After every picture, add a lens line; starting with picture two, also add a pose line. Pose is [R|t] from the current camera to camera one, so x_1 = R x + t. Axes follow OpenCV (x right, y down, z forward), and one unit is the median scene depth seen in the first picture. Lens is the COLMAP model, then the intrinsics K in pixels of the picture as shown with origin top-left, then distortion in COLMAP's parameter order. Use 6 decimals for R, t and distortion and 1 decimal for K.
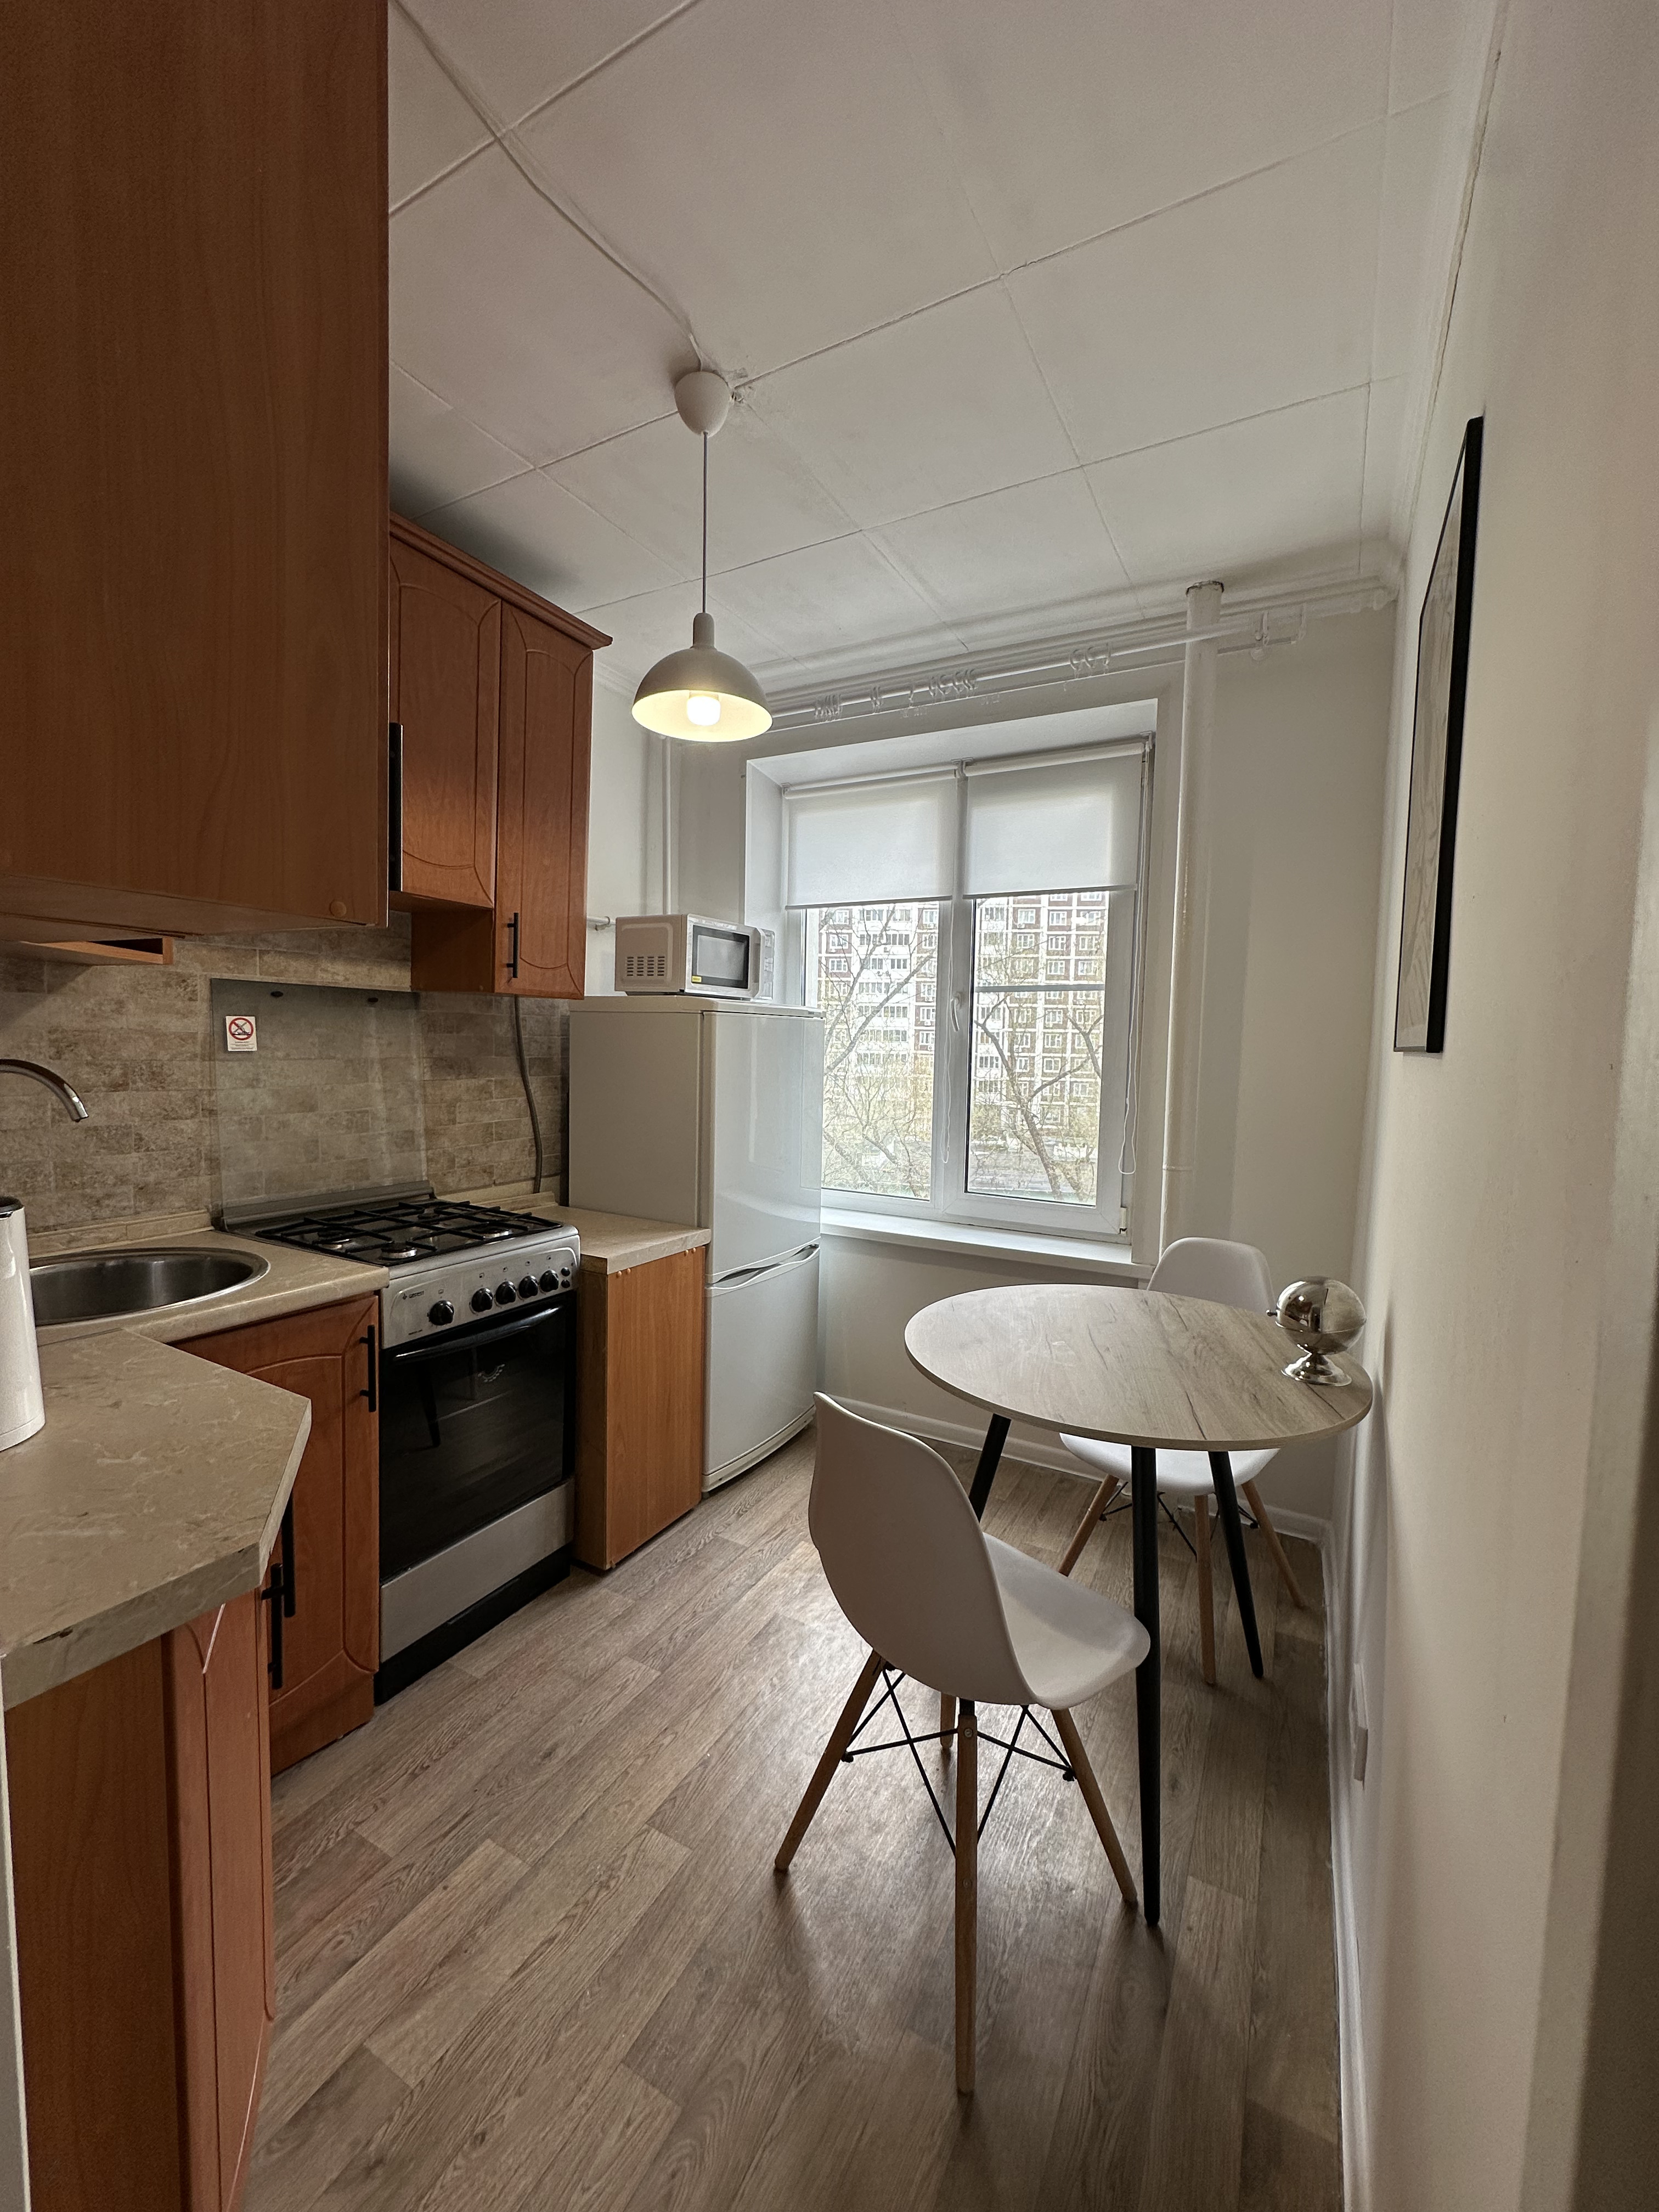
lens RADIAL K [[882.4, 0, 832.3], [0, 882.4, 1105.6], [0, 0, 1]] dist [-0.000765, 0.000083]
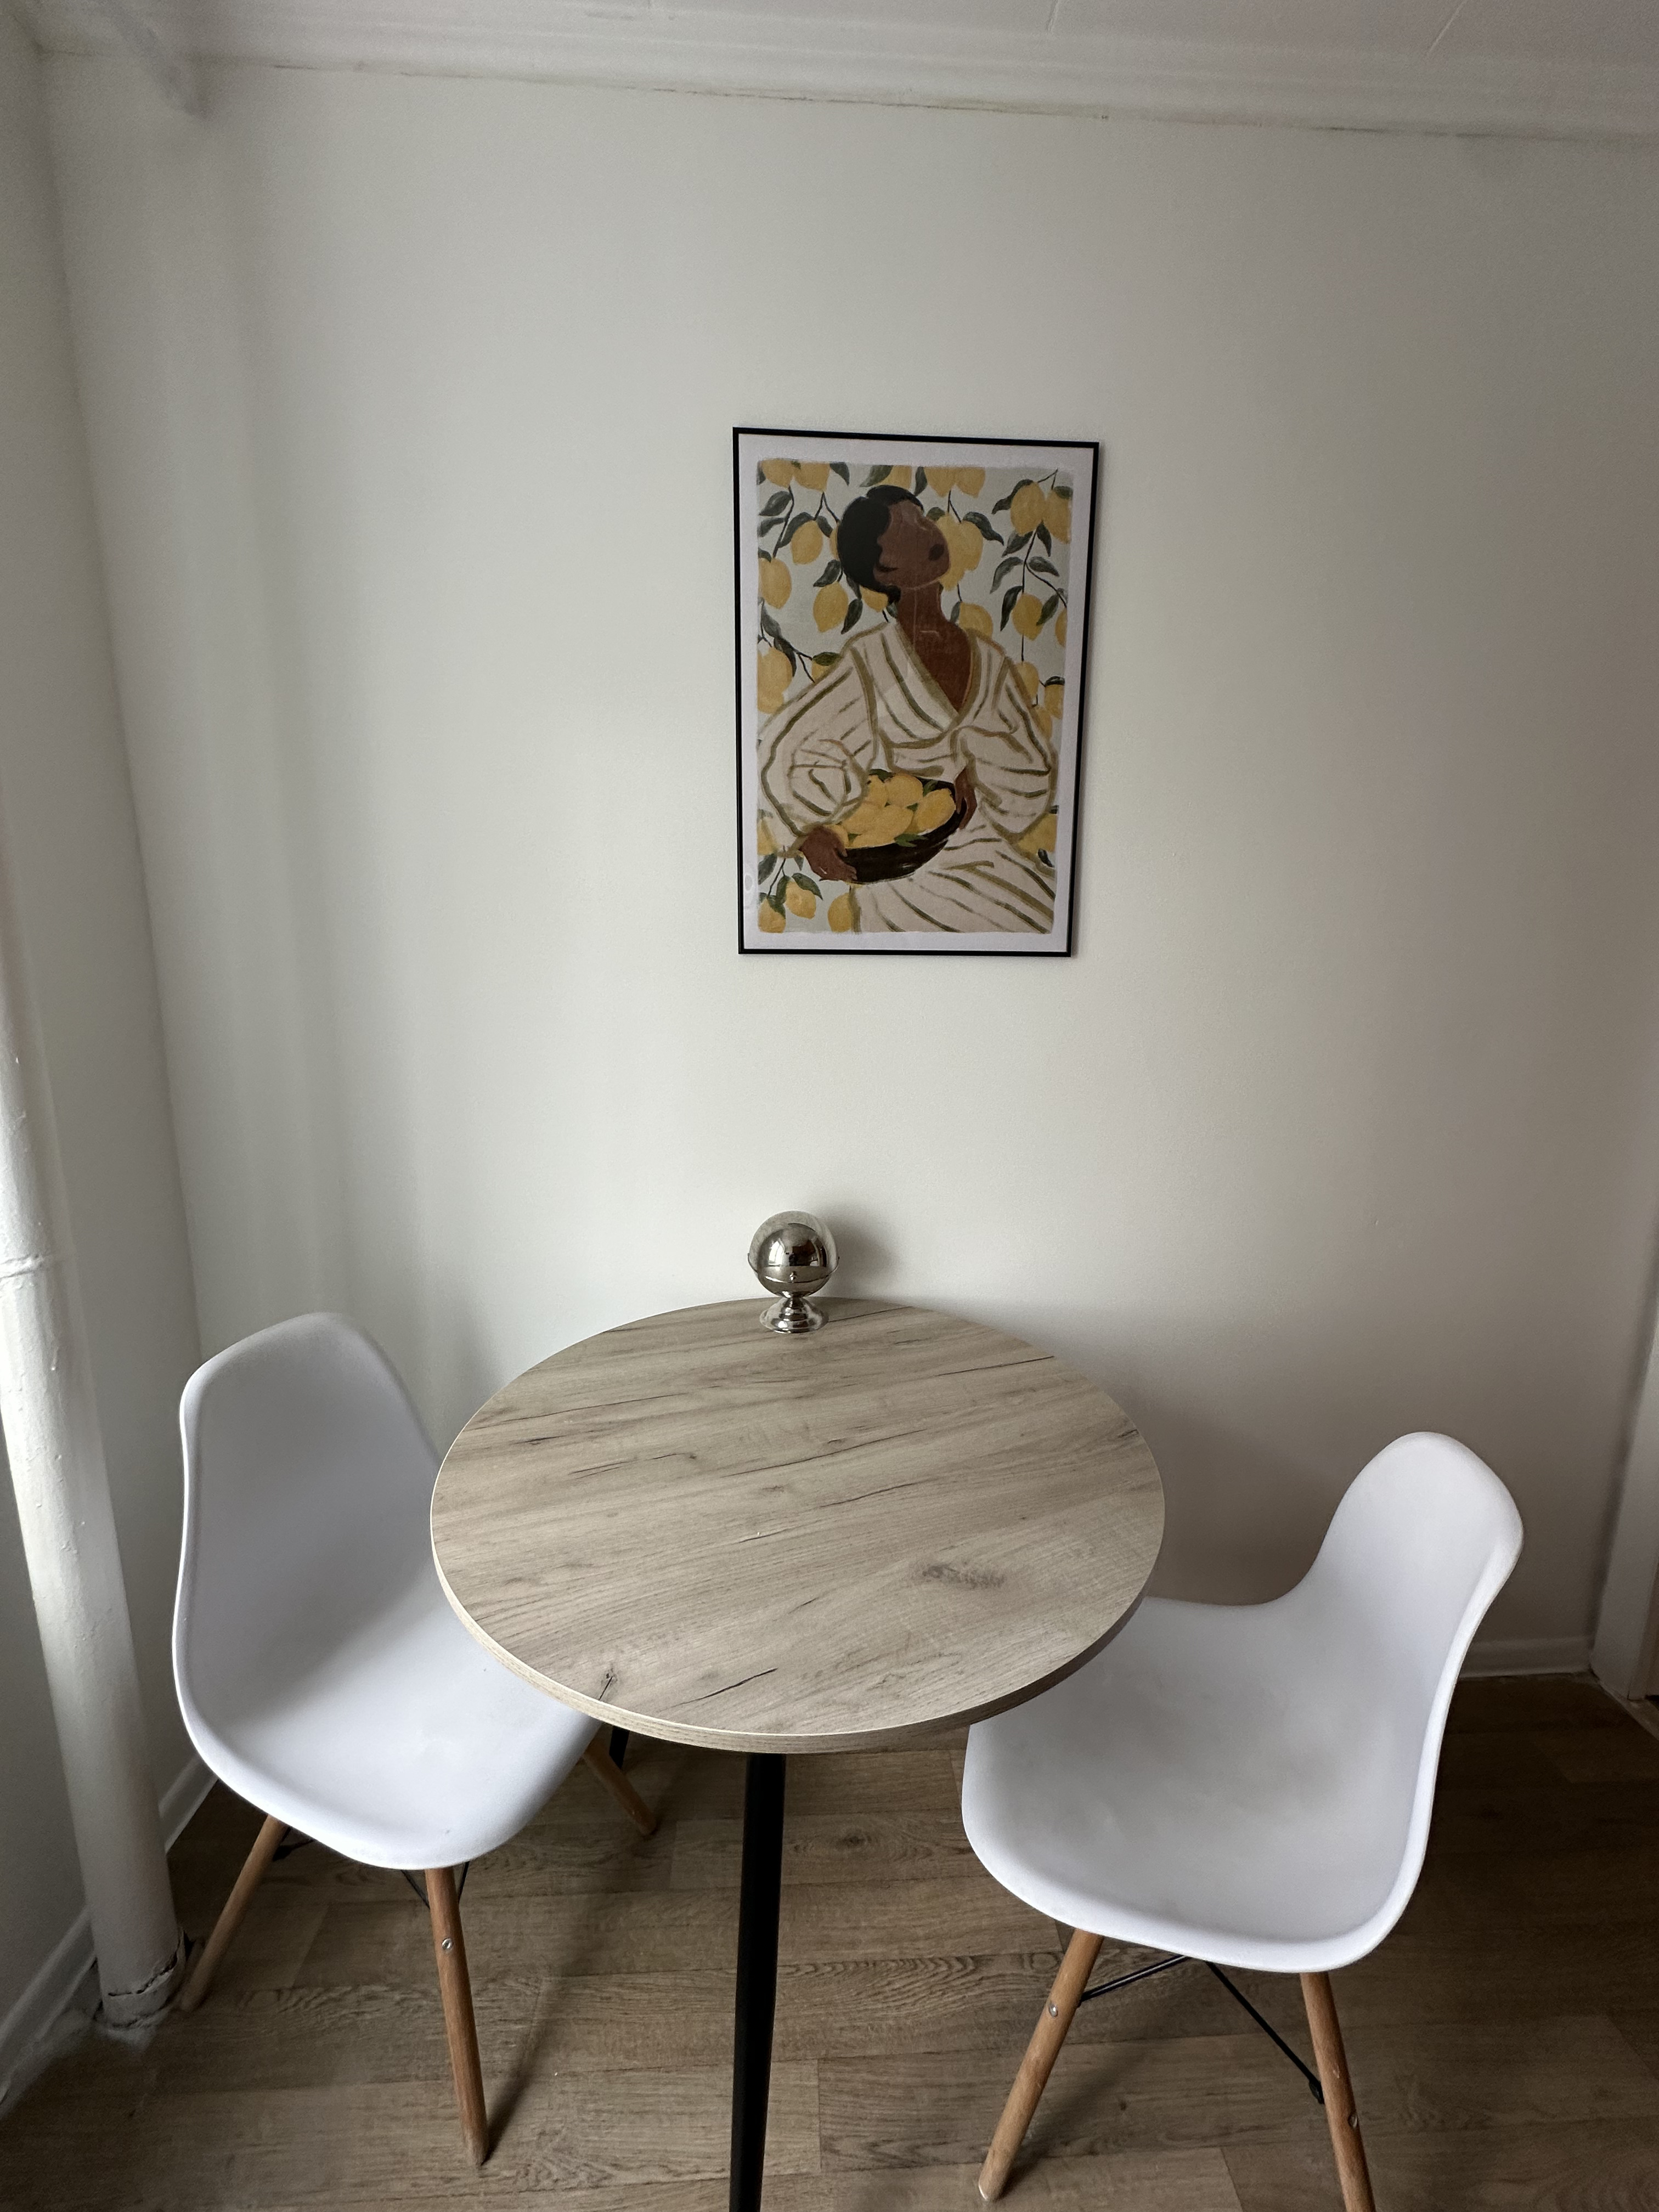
lens RADIAL K [[882.4, 0, 827.9], [0, 882.4, 1108.5], [0, 0, 1]] dist [-0.000765, 0.000083]
pose [[-0.527947, -0.175384, 0.830971, -0.155254], [0.041271, 0.971990, 0.231369, -0.094039], [-0.848274, 0.156446, -0.505921, 1.181958]]
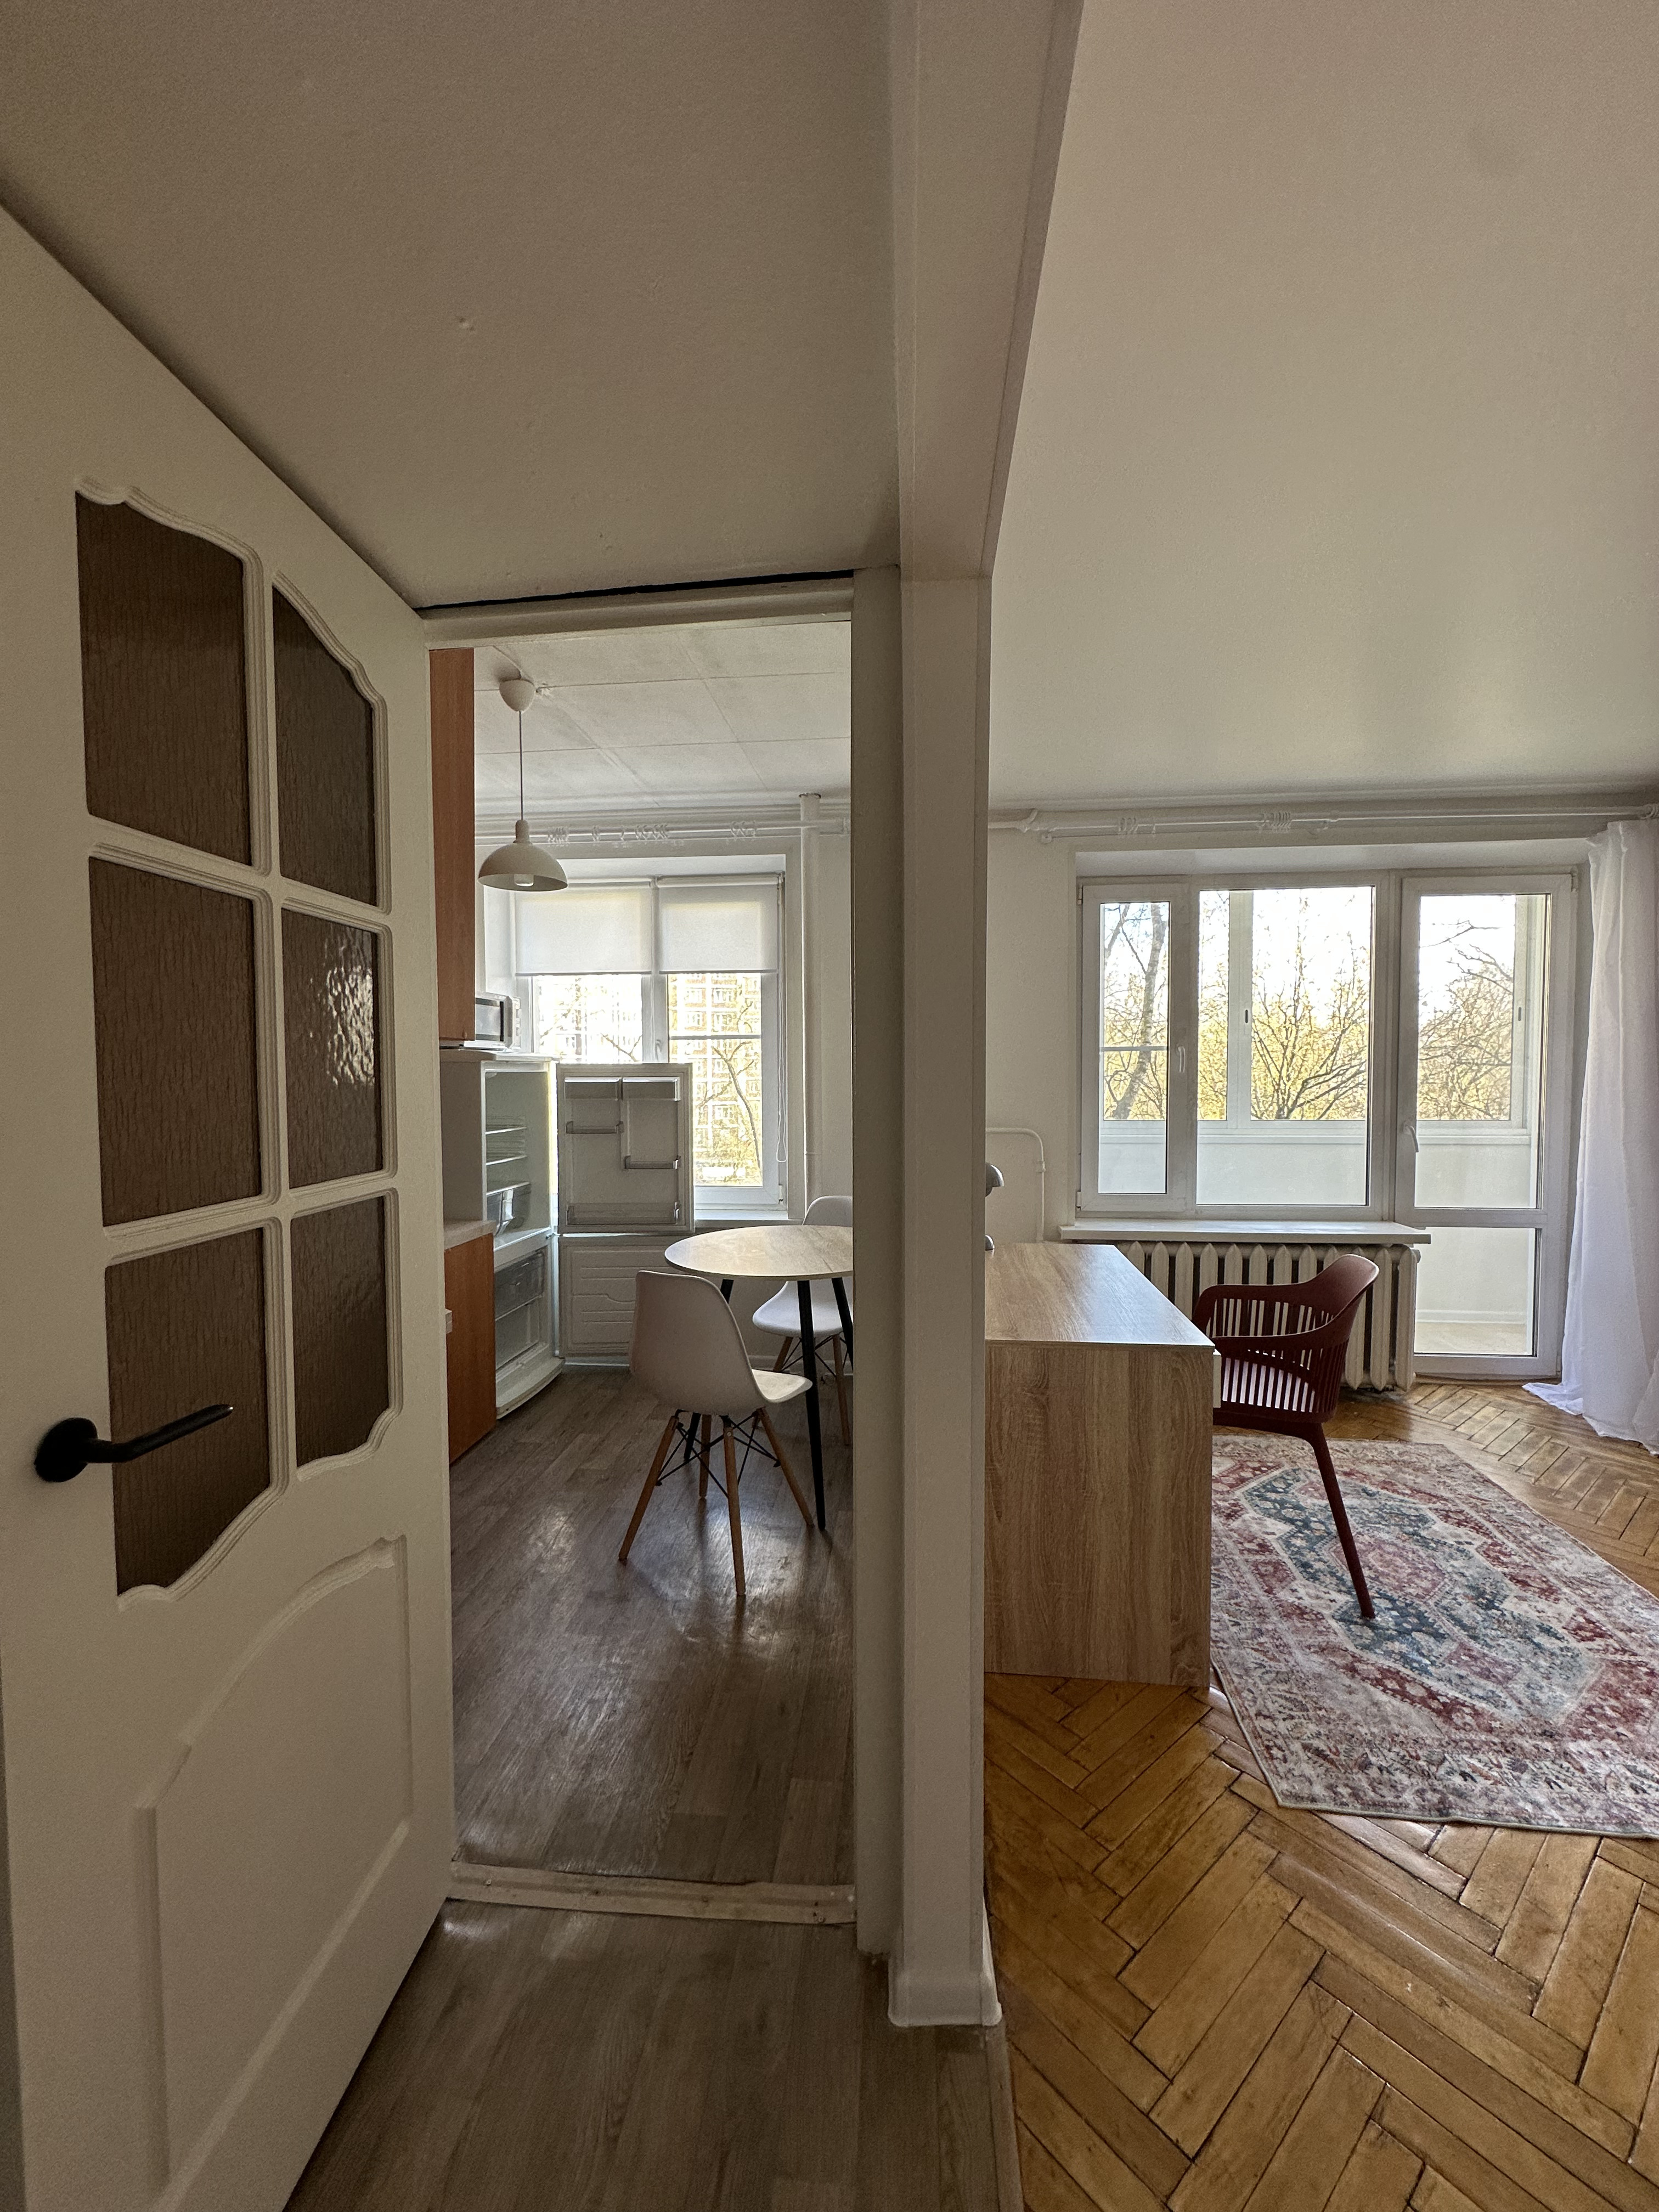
lens RADIAL K [[882.4, 0, 834.2], [0, 882.4, 1107.8], [0, 0, 1]] dist [-0.000765, 0.000083]
pose [[0.920204, -0.043209, 0.389046, -0.183289], [0.053871, 0.998411, -0.016533, 0.018192], [-0.387714, 0.036172, 0.921070, -0.465390]]
